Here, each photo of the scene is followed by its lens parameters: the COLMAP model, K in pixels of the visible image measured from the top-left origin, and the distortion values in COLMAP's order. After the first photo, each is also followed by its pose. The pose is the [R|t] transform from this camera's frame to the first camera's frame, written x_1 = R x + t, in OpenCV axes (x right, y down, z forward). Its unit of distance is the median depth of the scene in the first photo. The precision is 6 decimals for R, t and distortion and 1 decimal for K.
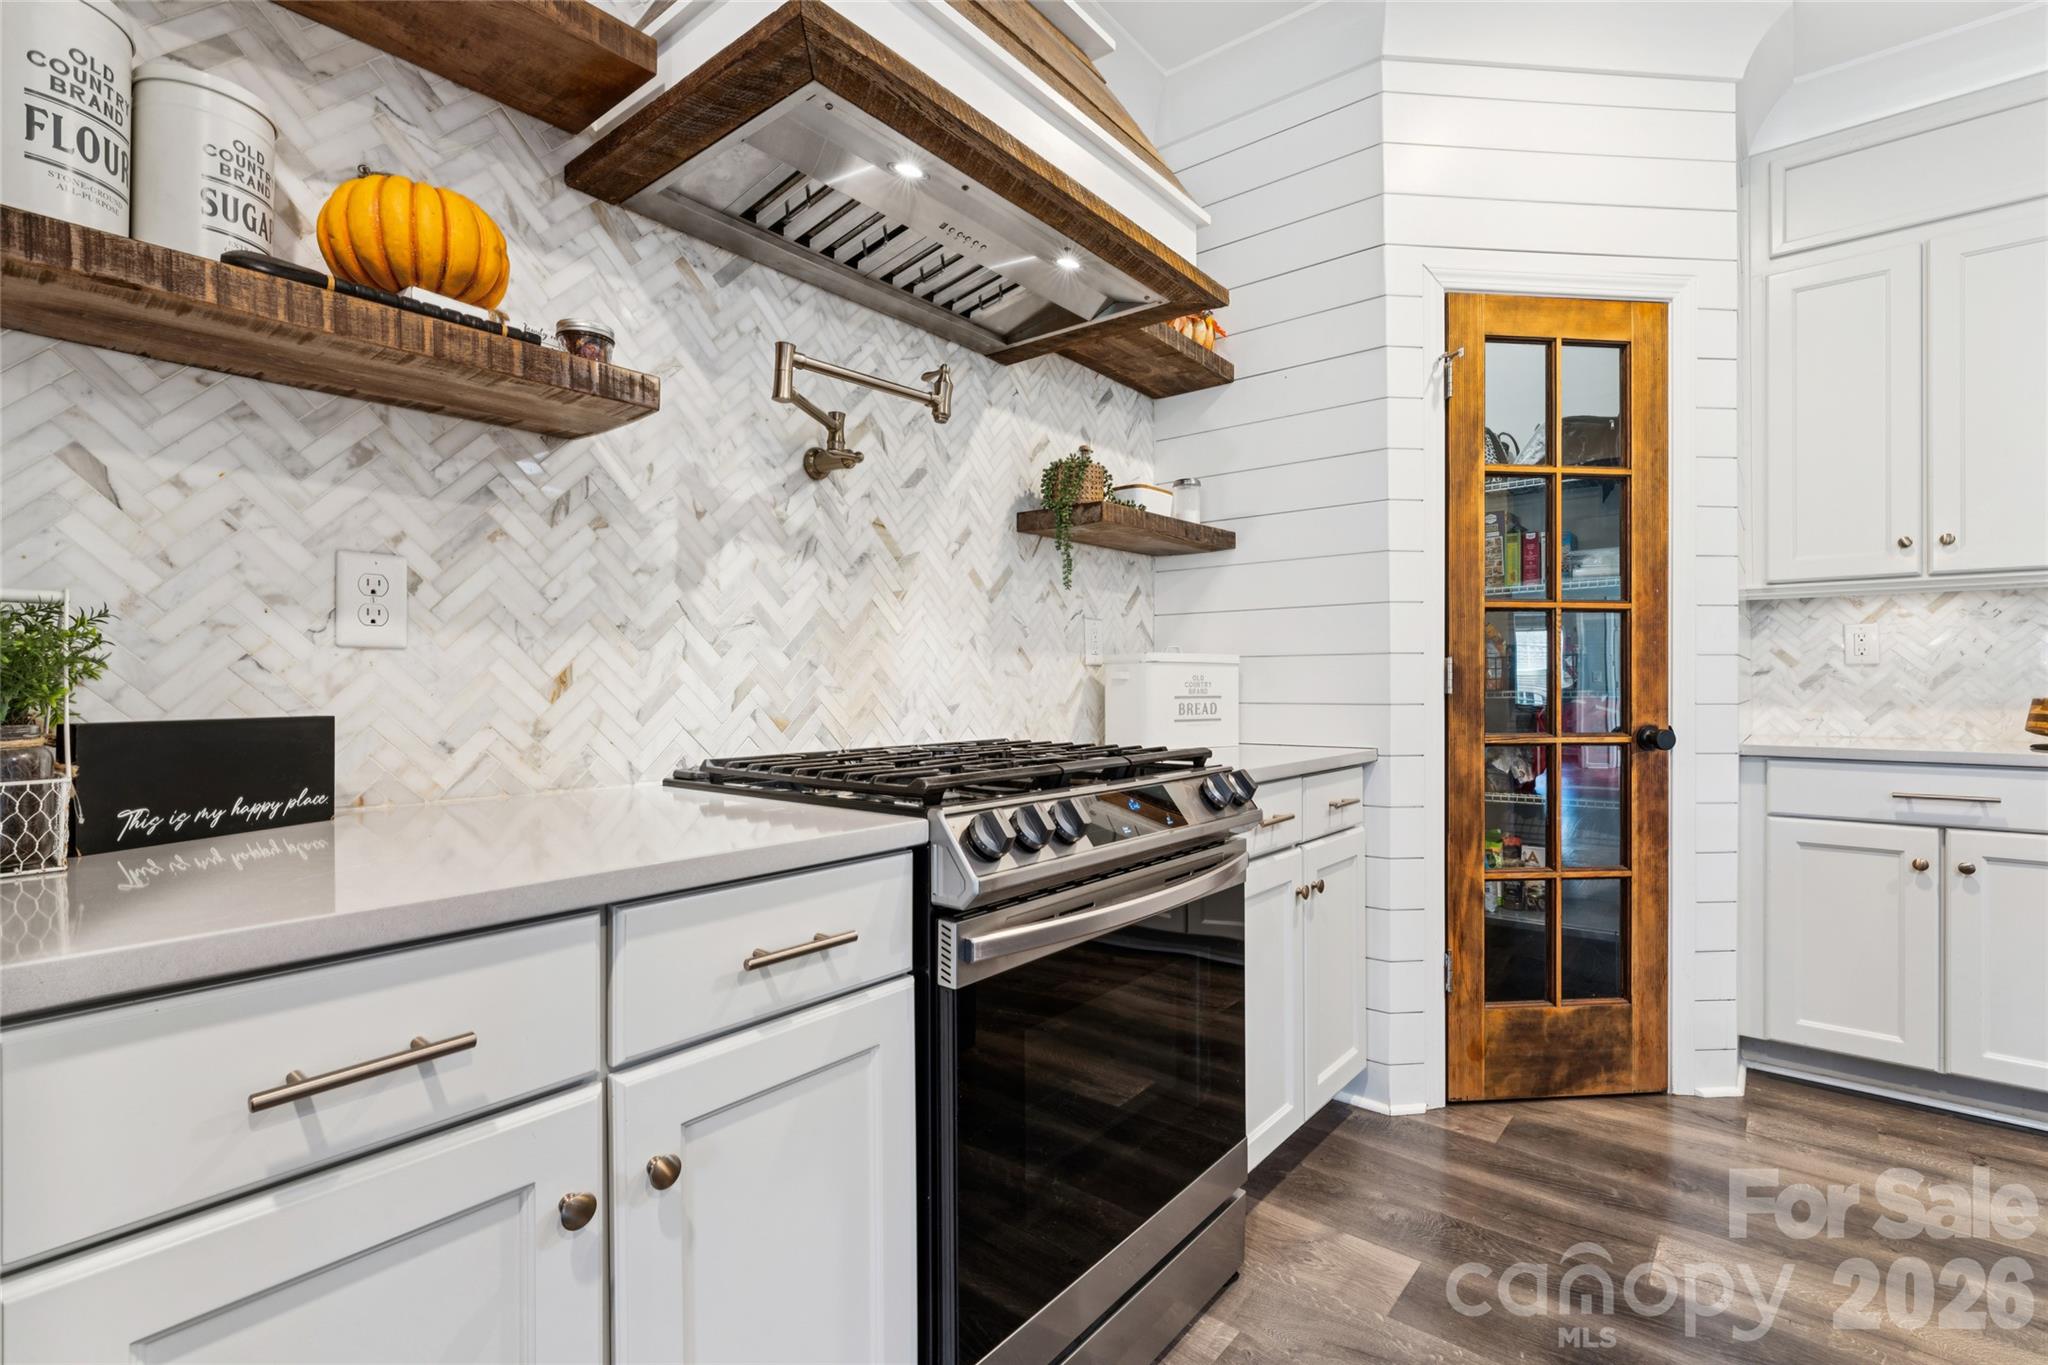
lens RADIAL K [[931.8, 0, 1023.9], [0, 931.8, 684.6], [0, 0, 1]] dist [-0.003067, 0.000375]
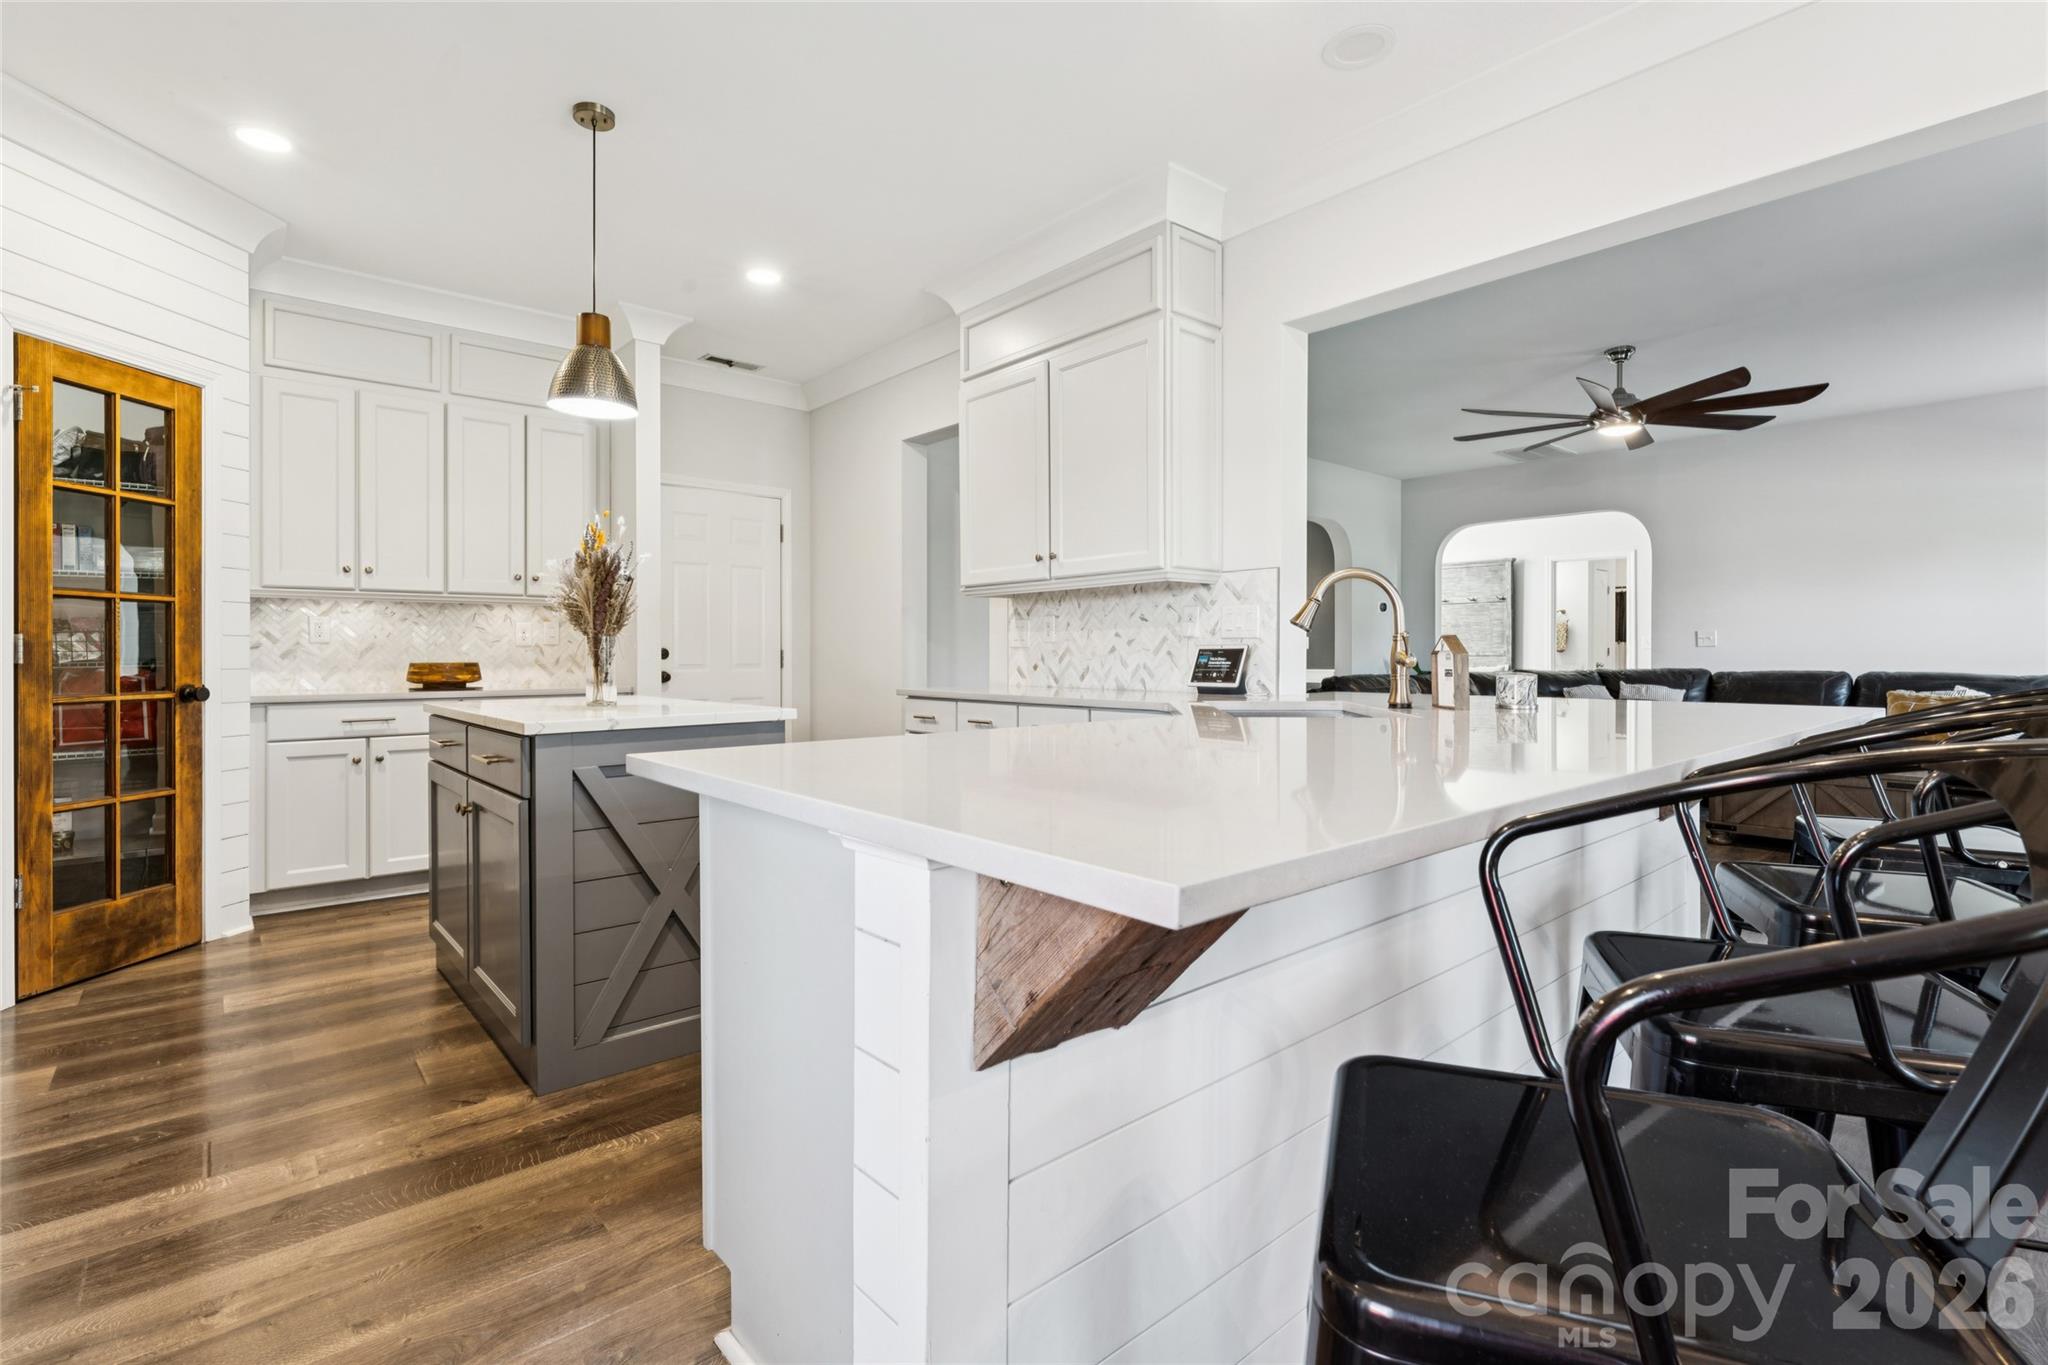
lens RADIAL K [[946.6, 0, 1028.4], [0, 946.6, 651.7], [0, 0, 1]] dist [-0.001071, 0.000856]
pose [[0.165598, 0.002442, 0.986190, -0.569240], [0.003304, 0.999990, -0.003031, 0.002297], [-0.986188, 0.003760, 0.165588, -0.527754]]
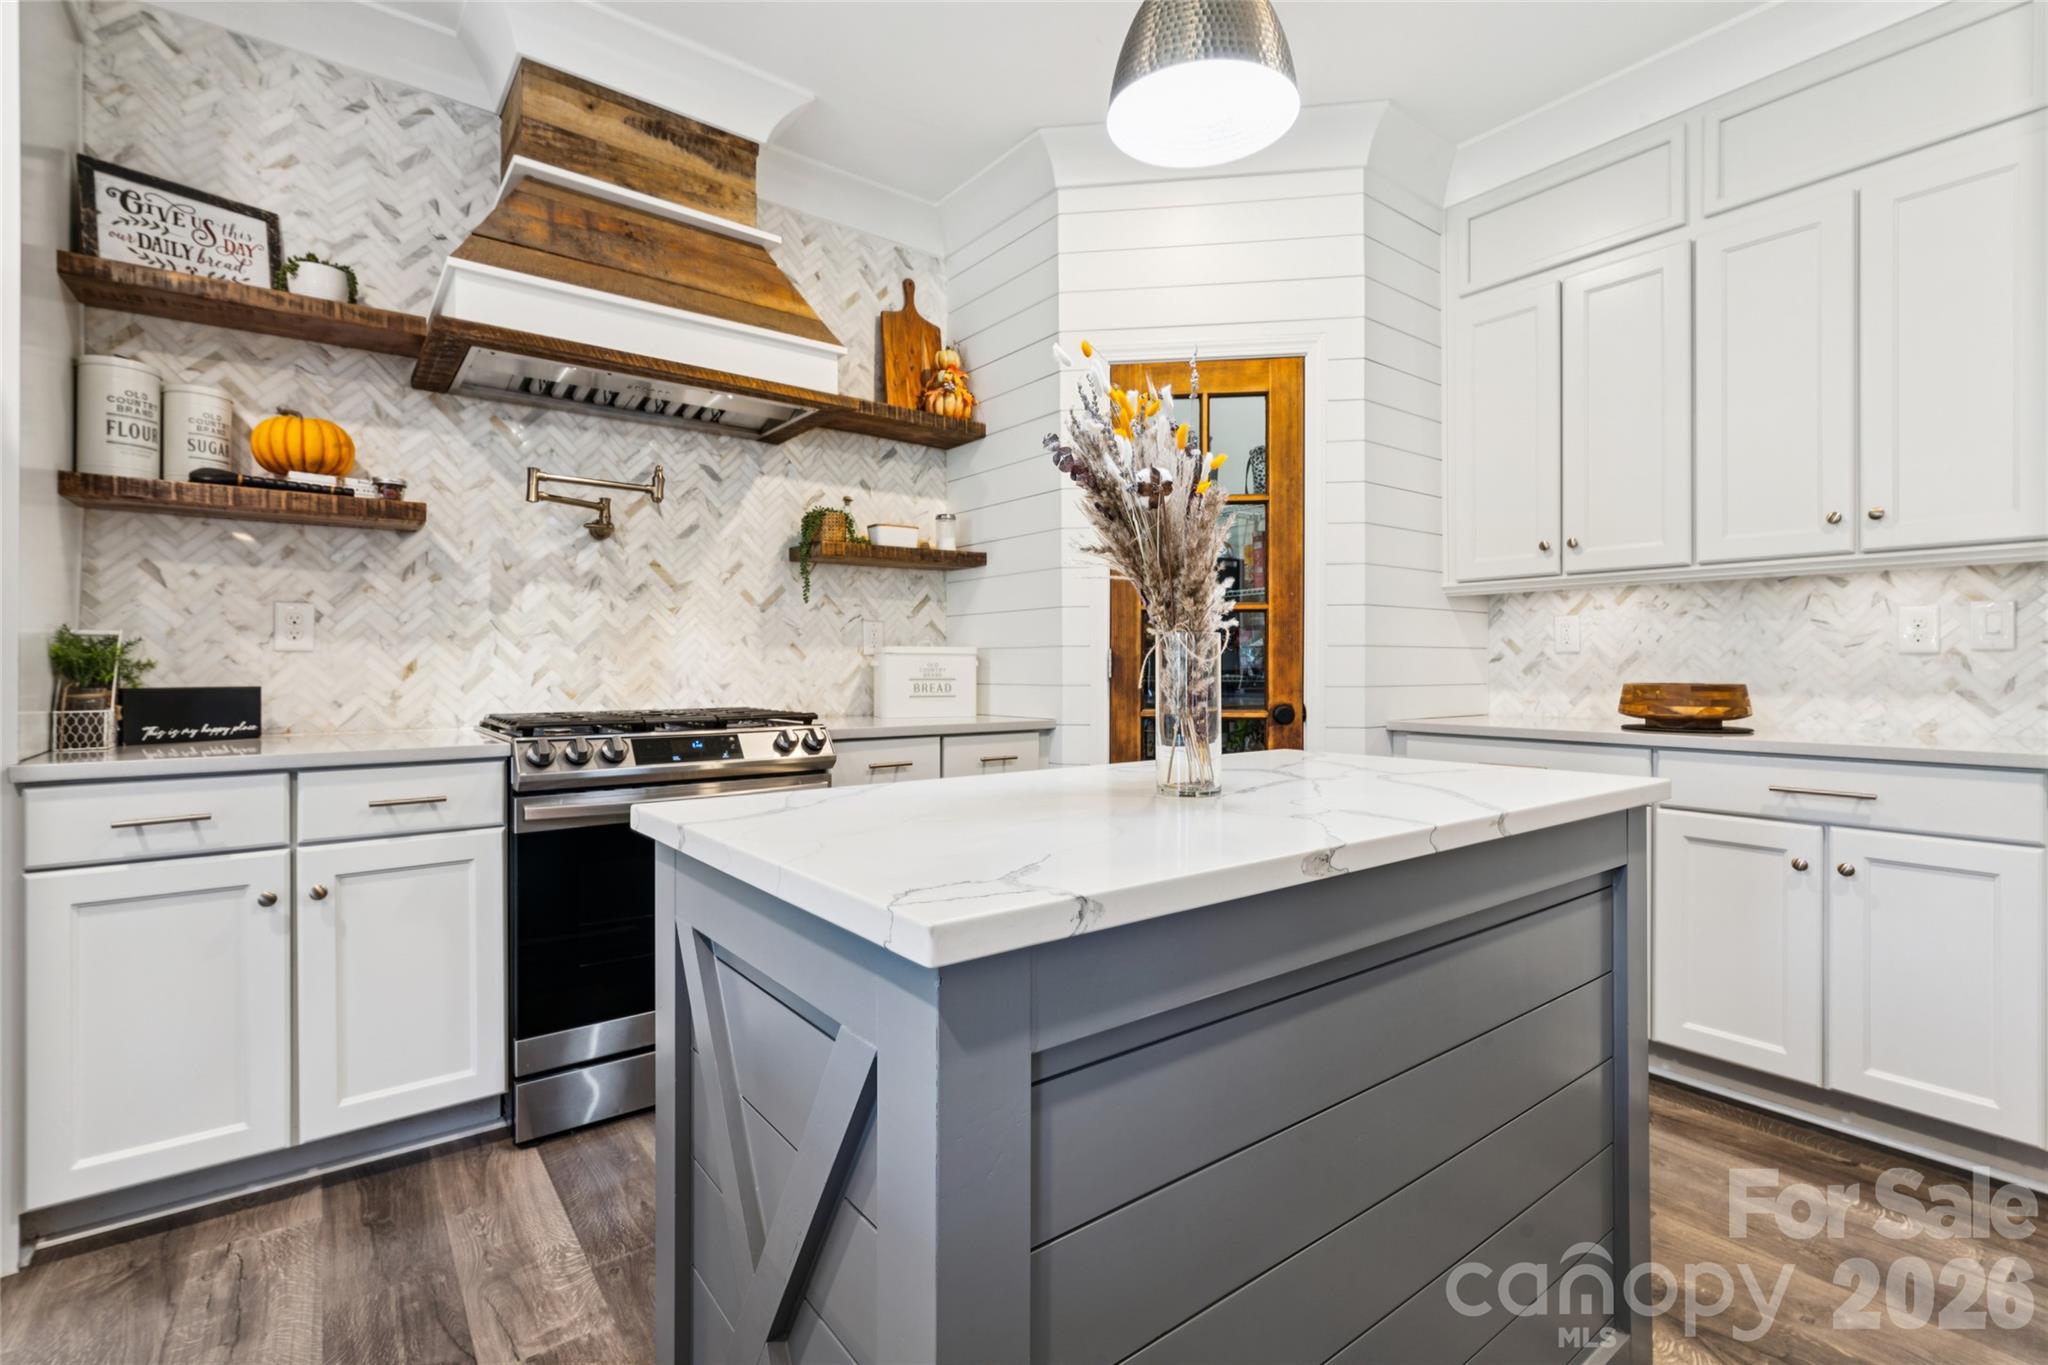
lens RADIAL K [[929.1, 0, 1021.5], [0, 929.1, 668.4], [0, 0, 1]] dist [0.002369, -0.000492]
pose [[0.973425, 0.000879, -0.229004, 0.660195], [-0.000582, 0.999999, 0.001365, -0.004401], [0.229005, -0.001196, 0.973425, -0.290226]]
